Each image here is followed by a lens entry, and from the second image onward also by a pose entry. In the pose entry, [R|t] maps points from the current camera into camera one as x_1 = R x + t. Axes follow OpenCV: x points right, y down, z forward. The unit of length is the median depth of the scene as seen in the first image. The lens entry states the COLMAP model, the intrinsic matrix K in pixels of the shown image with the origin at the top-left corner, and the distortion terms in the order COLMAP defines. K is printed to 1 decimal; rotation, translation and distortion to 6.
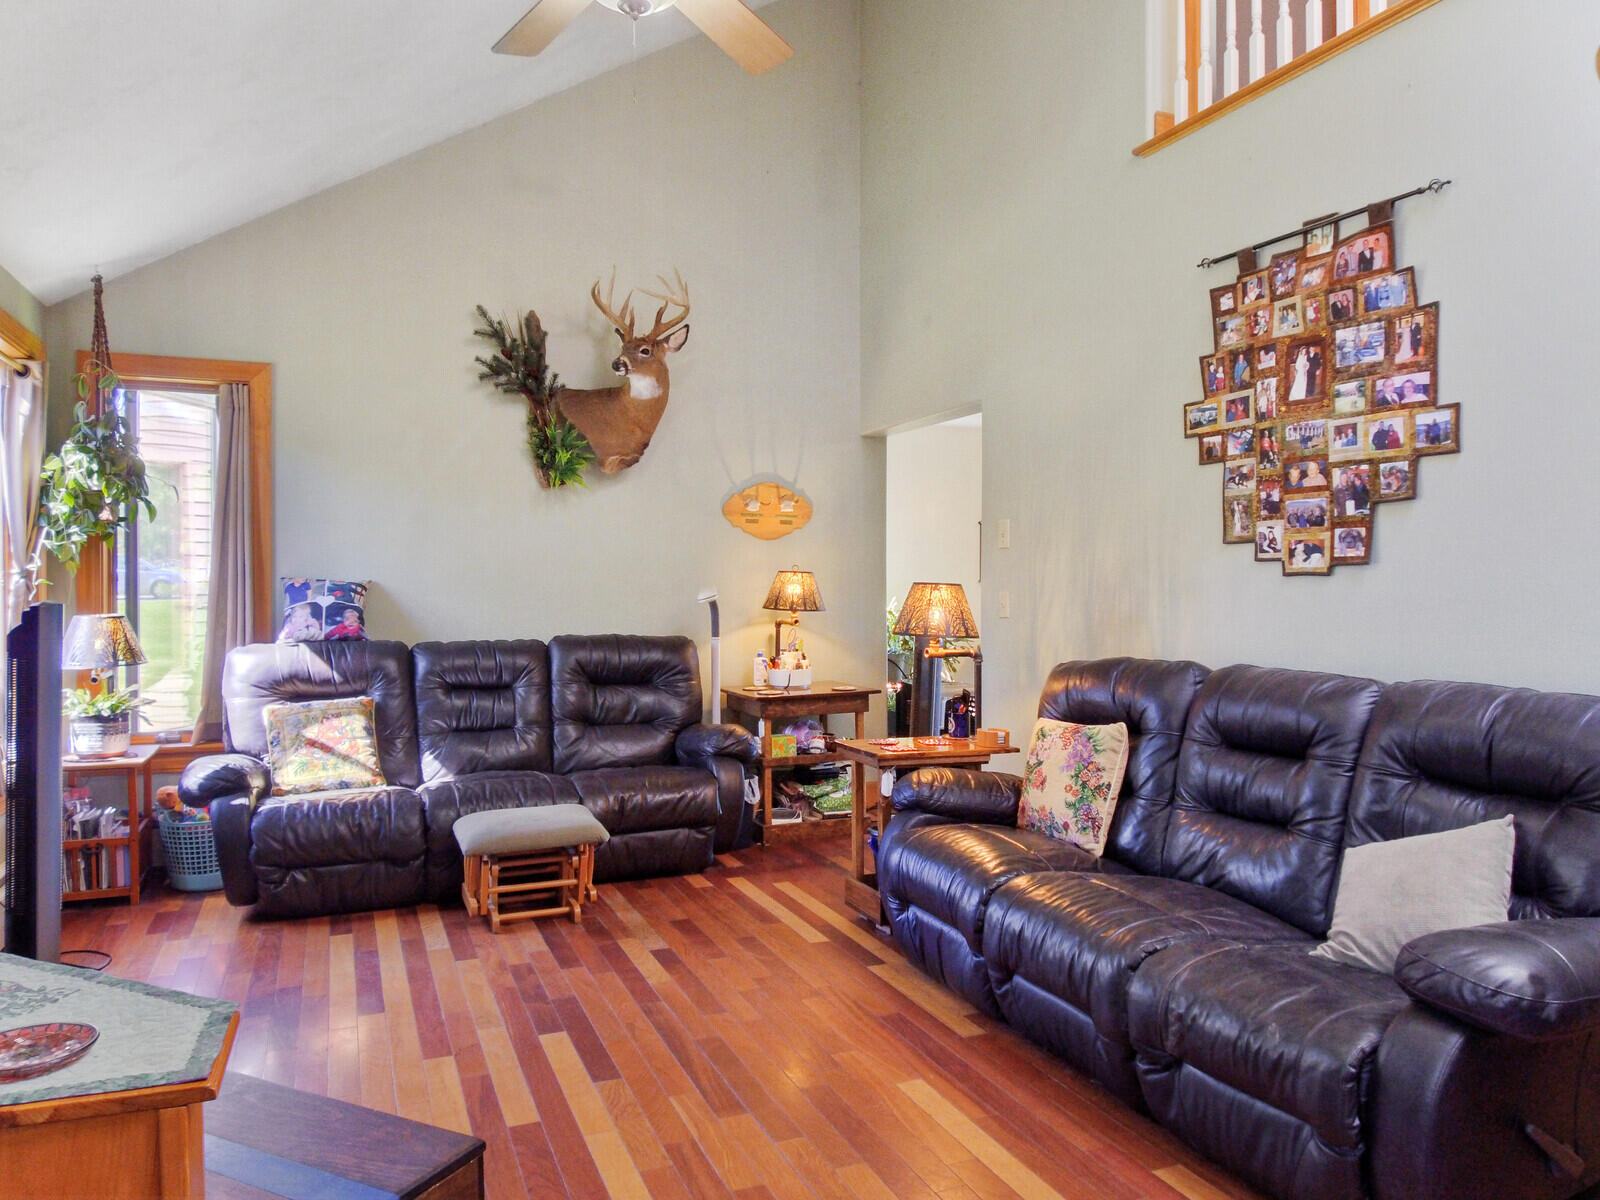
lens RADIAL K [[1120.6, 0, 795.1], [0, 1120.6, 606.2], [0, 0, 1]] dist [0.052740, -0.081151]
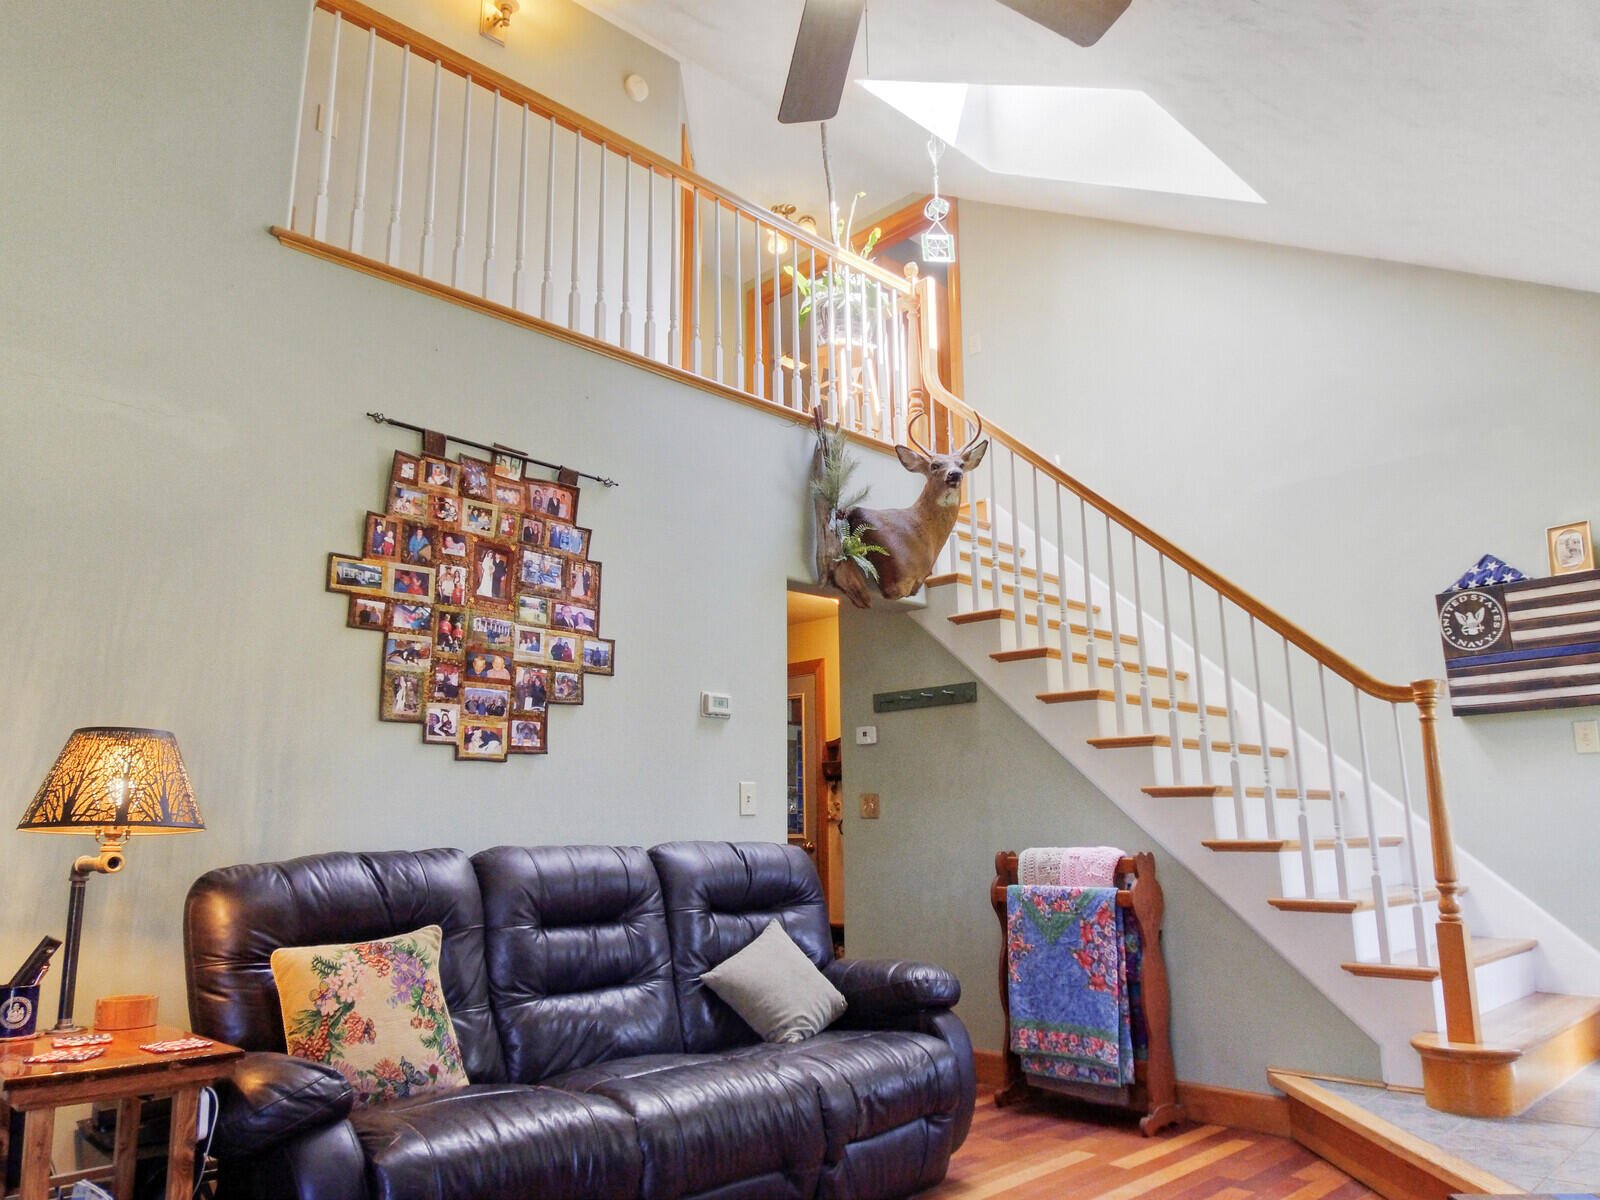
lens RADIAL K [[1120.6, 0, 795.1], [0, 1120.6, 606.2], [0, 0, 1]] dist [0.052740, -0.081151]
pose [[-0.380474, 0.195149, 0.903967, -0.647807], [0.032560, 0.979703, -0.197794, 0.049586], [-0.924218, -0.045822, -0.379105, 1.153413]]
